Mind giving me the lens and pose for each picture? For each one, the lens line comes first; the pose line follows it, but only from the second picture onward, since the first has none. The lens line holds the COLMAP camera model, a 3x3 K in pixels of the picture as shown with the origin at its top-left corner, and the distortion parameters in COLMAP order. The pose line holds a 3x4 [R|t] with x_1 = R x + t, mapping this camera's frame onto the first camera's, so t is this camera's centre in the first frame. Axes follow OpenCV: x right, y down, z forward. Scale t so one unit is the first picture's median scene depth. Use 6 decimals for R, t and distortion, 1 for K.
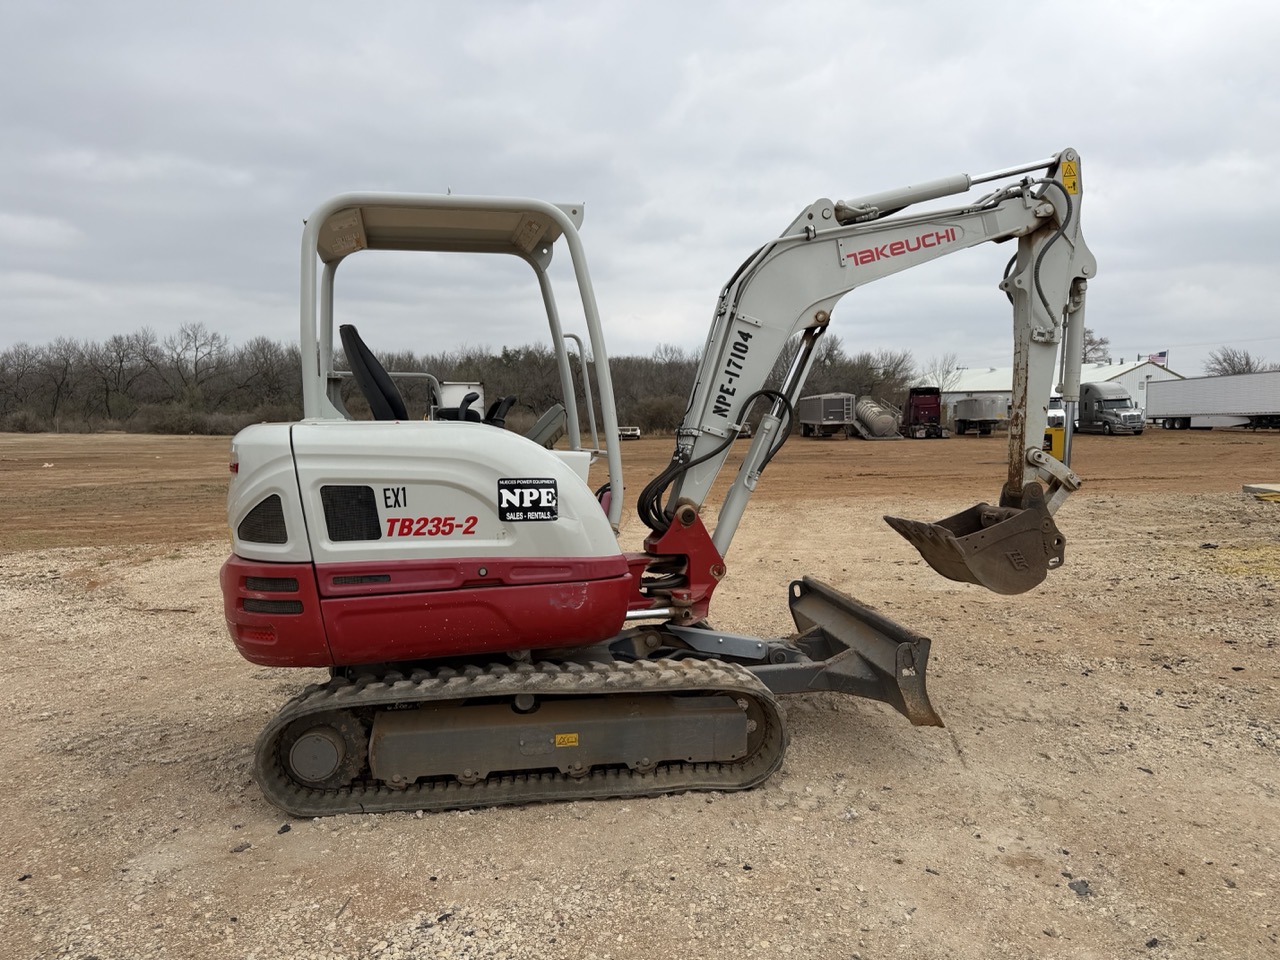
lens RADIAL K [[898.1, 0, 636.7], [0, 898.1, 500.6], [0, 0, 1]] dist [0.072931, -0.100768]
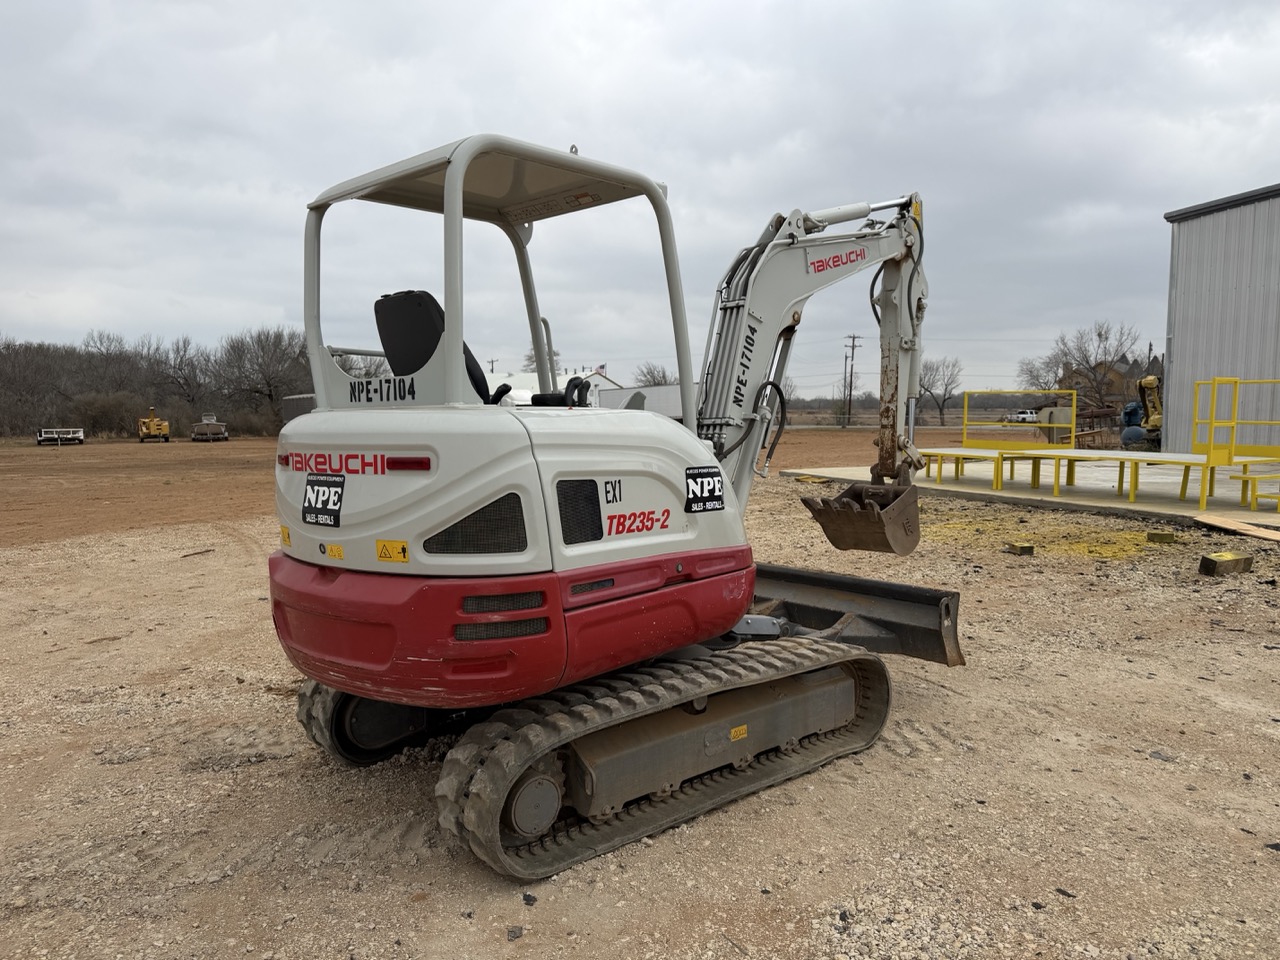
lens RADIAL K [[905.5, 0, 643.5], [0, 905.5, 496.7], [0, 0, 1]] dist [0.083071, -0.103840]
pose [[0.830221, -0.046019, 0.555531, -0.715700], [0.050286, 0.998706, 0.007580, -0.003450], [-0.555161, 0.021643, 0.831461, 0.234765]]
